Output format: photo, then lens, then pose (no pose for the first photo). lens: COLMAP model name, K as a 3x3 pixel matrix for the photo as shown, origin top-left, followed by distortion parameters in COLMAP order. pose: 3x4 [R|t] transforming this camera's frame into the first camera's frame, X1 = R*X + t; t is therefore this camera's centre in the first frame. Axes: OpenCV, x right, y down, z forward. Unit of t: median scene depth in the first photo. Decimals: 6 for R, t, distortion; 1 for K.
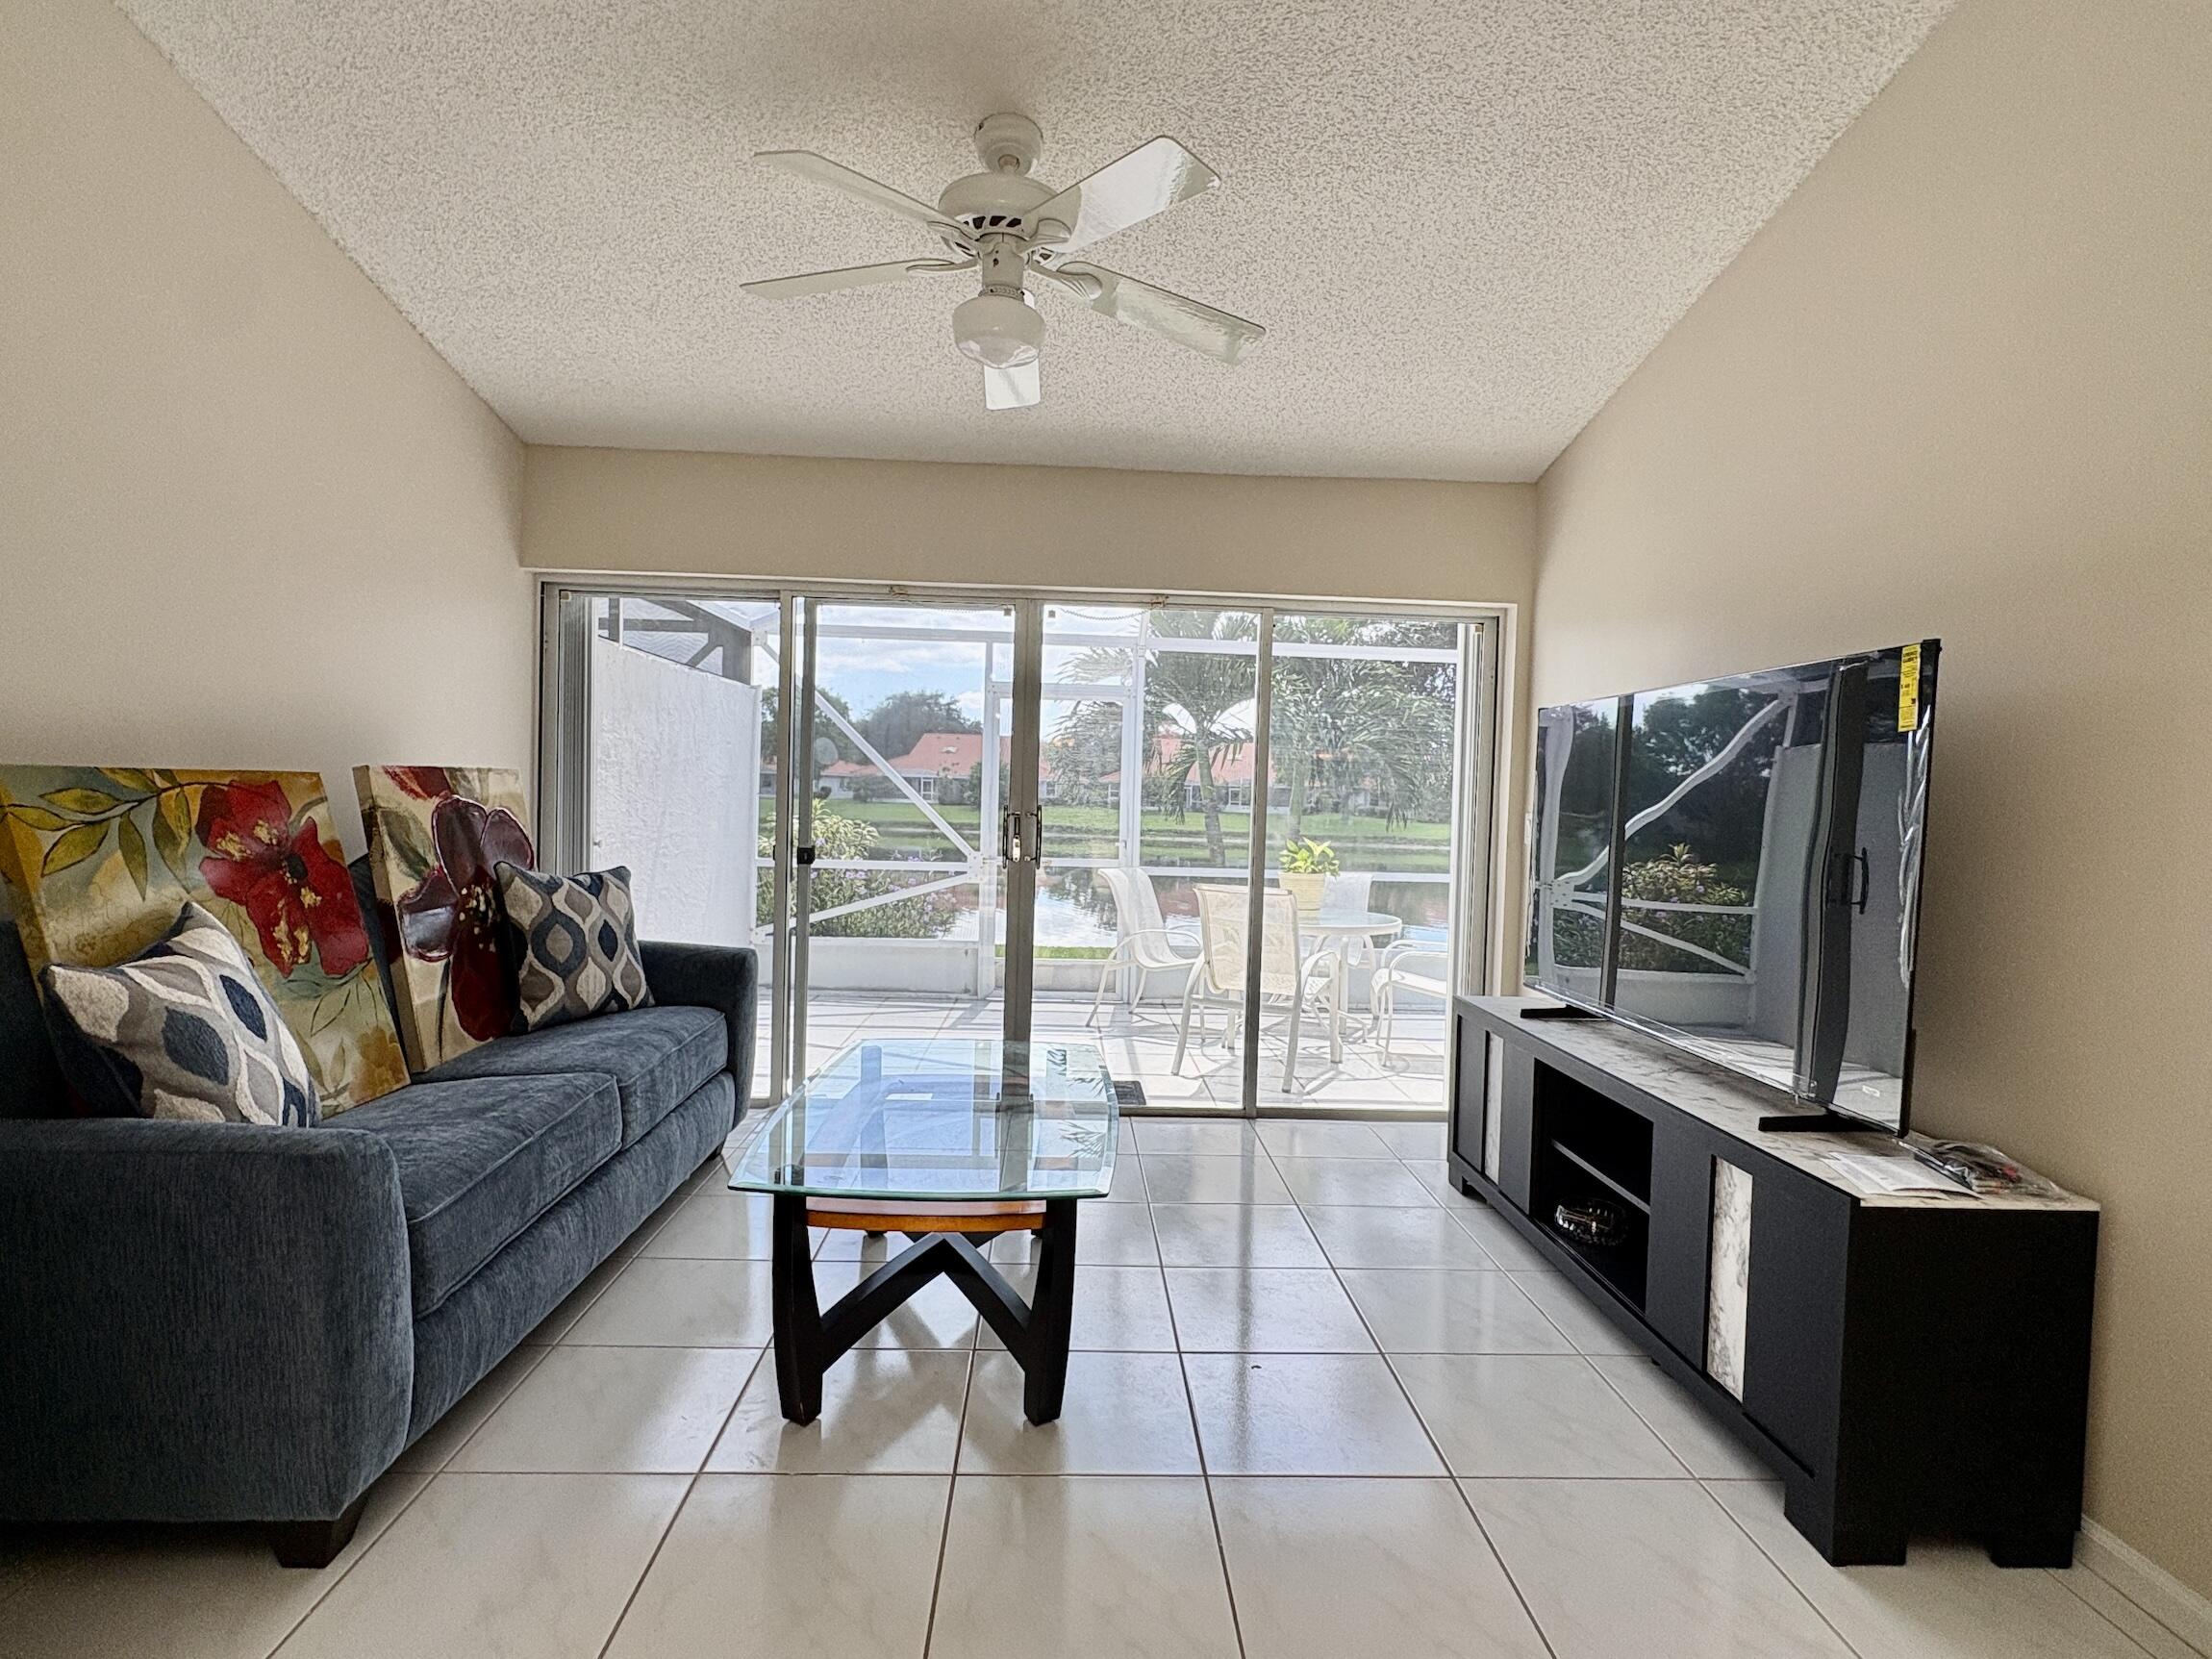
lens RADIAL K [[1145.7, 0, 1110.1], [0, 1145.7, 822.6], [0, 0, 1]] dist [0.000495, 0.000103]
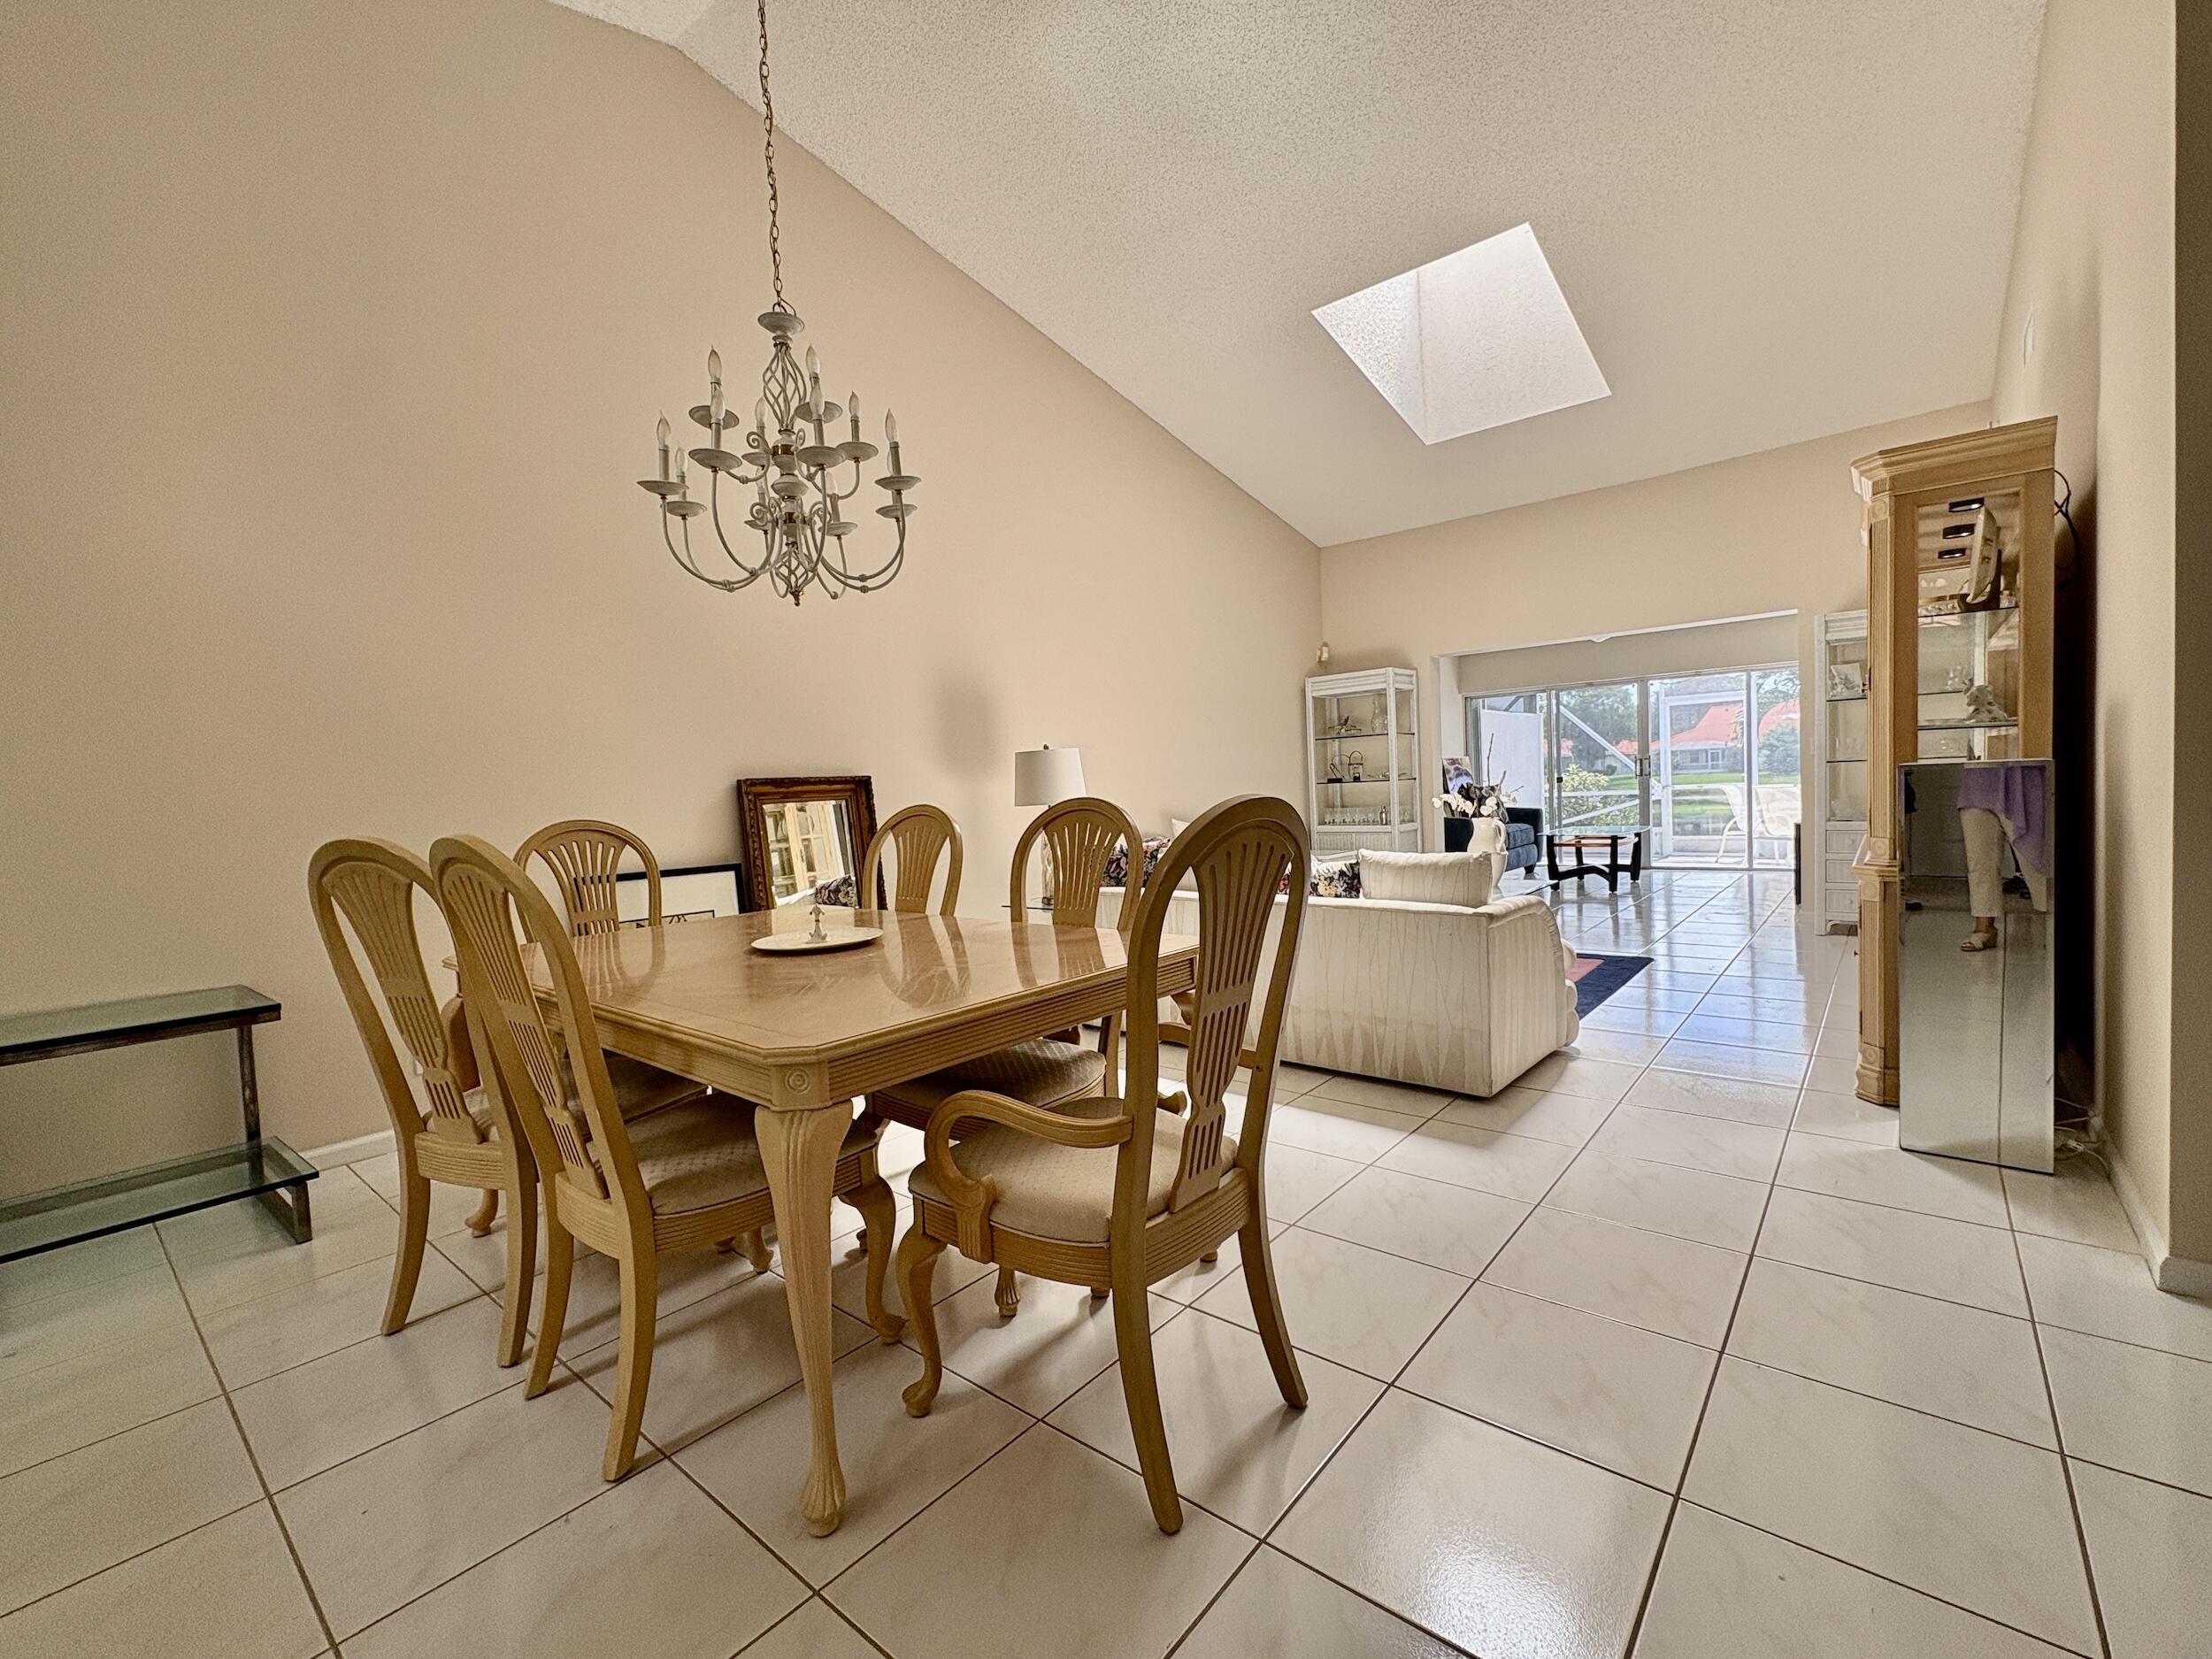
lens RADIAL K [[951.5, 0, 1097.8], [0, 951.5, 834.7], [0, 0, 1]] dist [0.000860, -0.000038]
pose [[0.733727, -0.030210, -0.678773, 0.508242], [0.049761, 0.998717, 0.009340, 0.087866], [0.677620, -0.040629, 0.734289, -1.568898]]
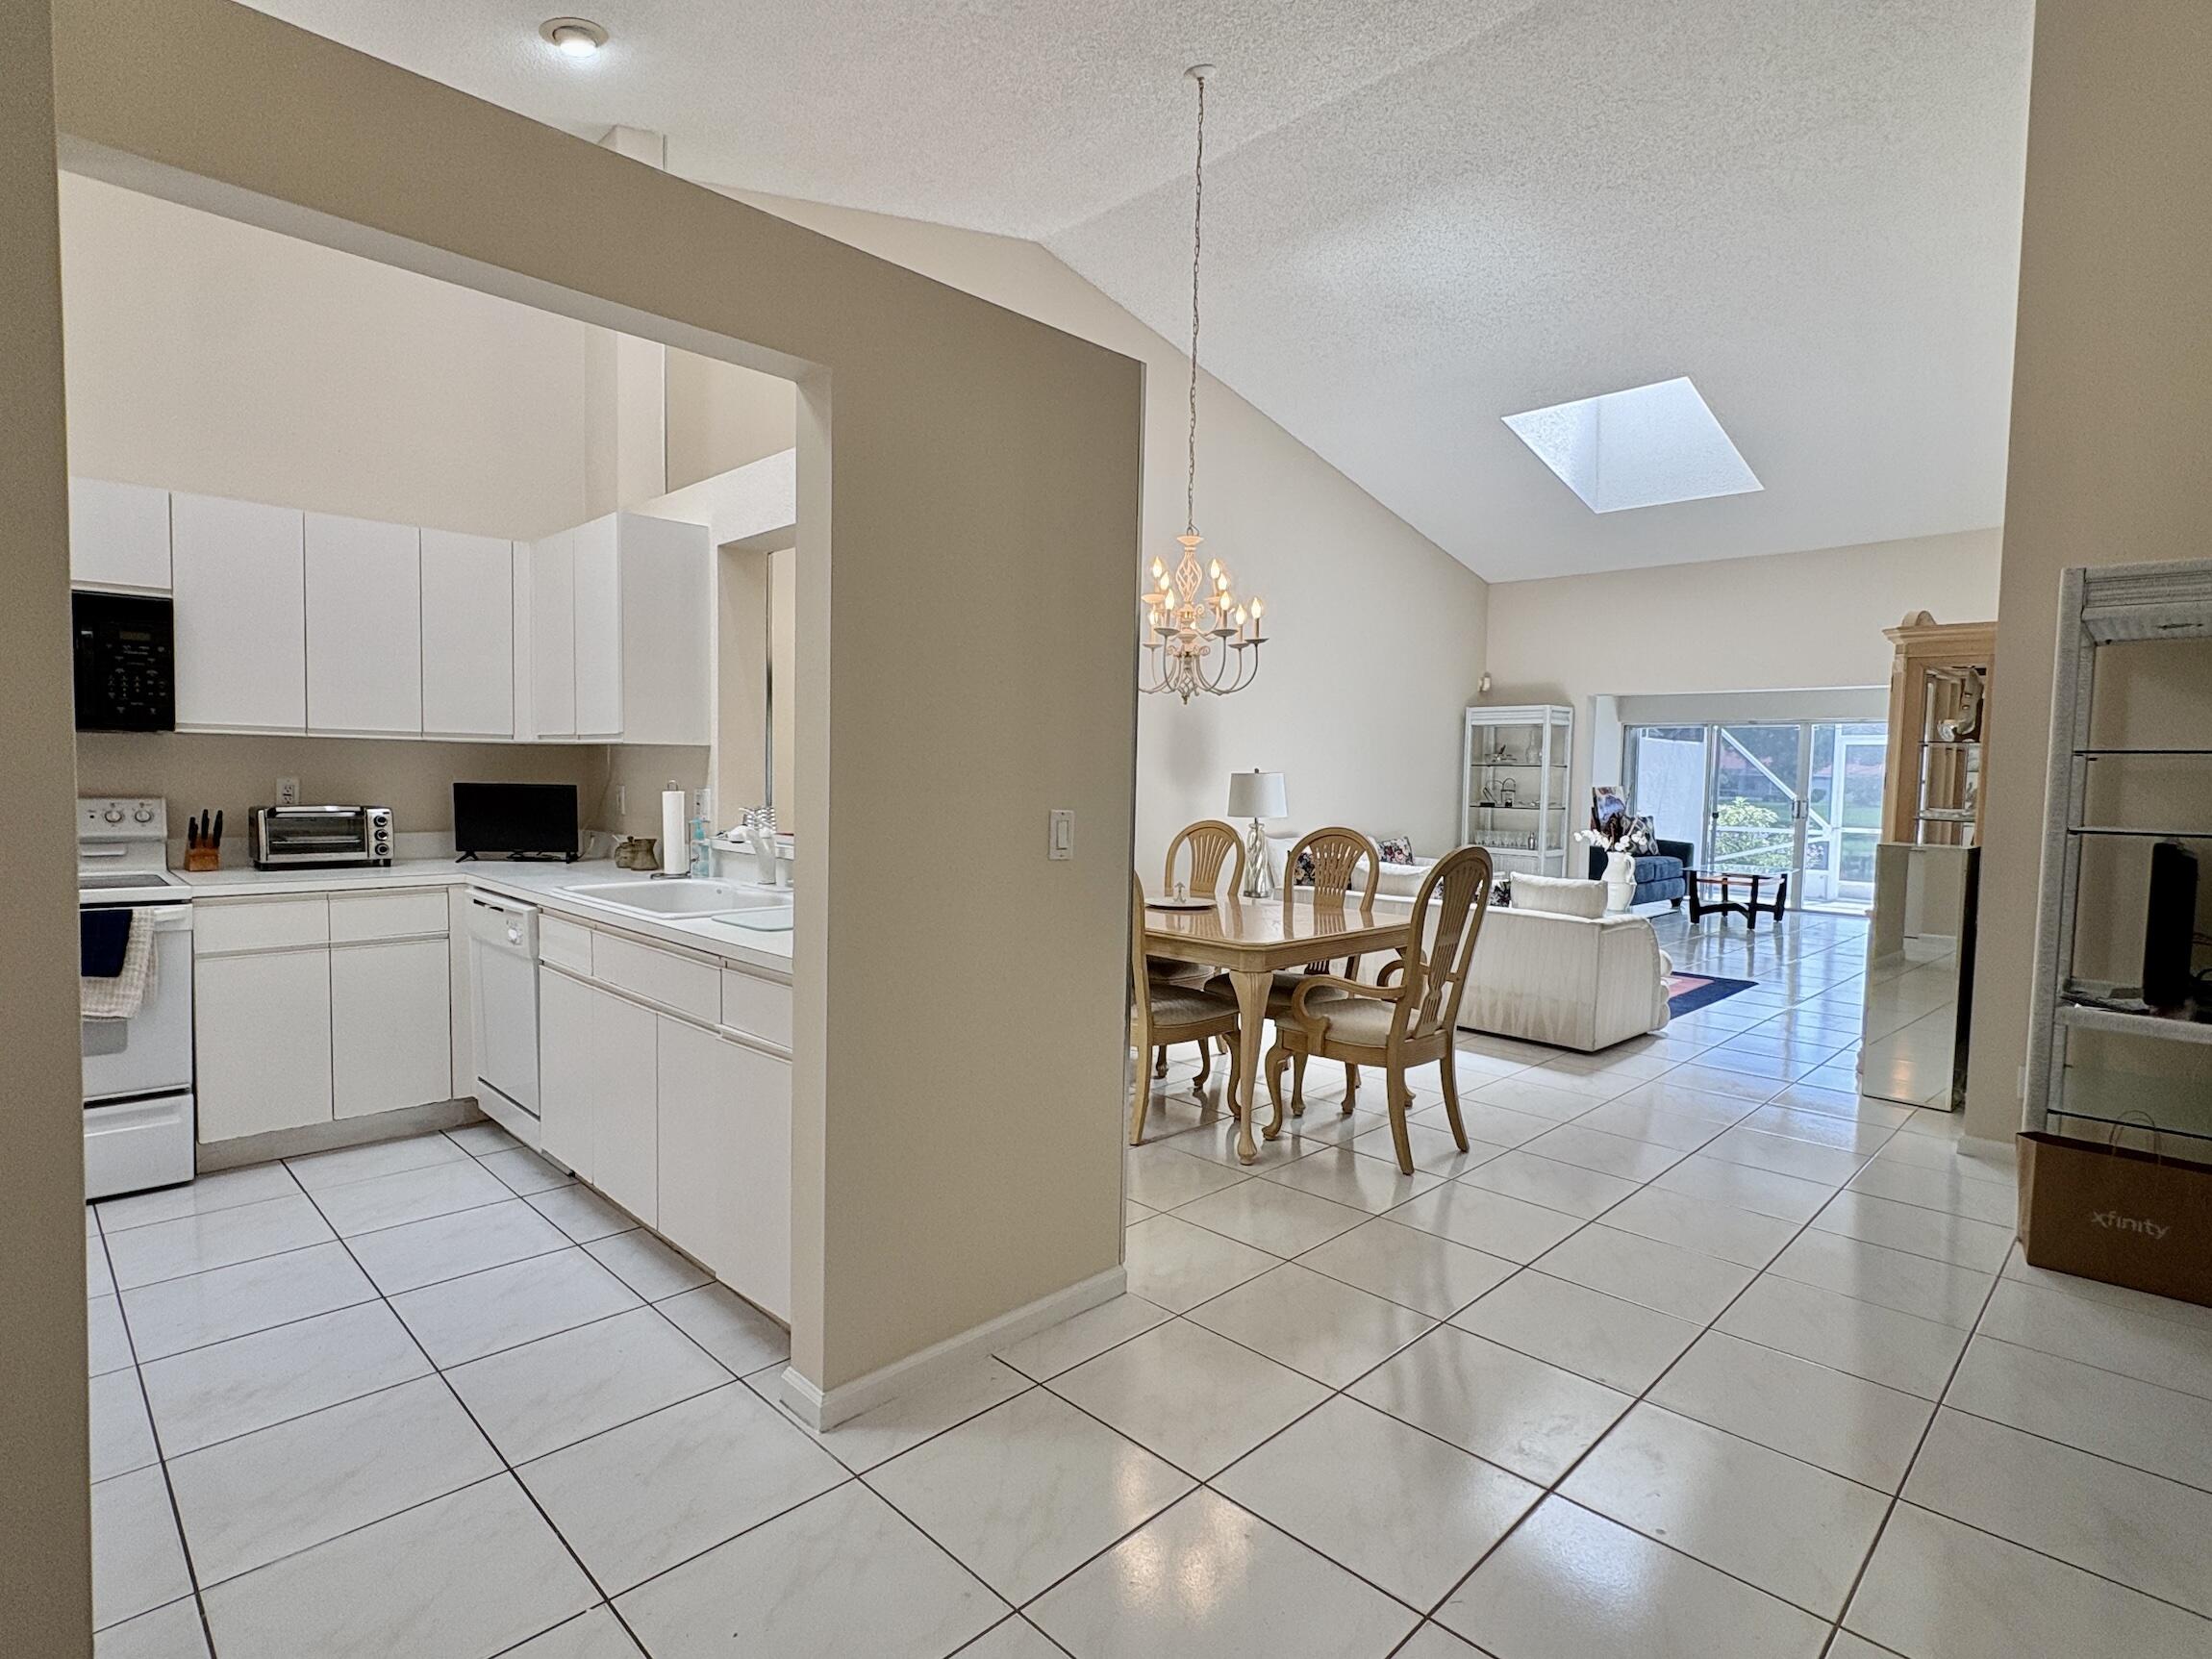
lens RADIAL K [[1117.7, 0, 1097.9], [0, 1117.7, 834.3], [0, 0, 1]] dist [0.001320, 0.000402]
pose [[0.679184, 0.025799, -0.733514, 0.748666], [-0.020763, 0.999657, 0.015935, 0.064101], [0.733674, 0.004407, 0.679487, -2.063022]]
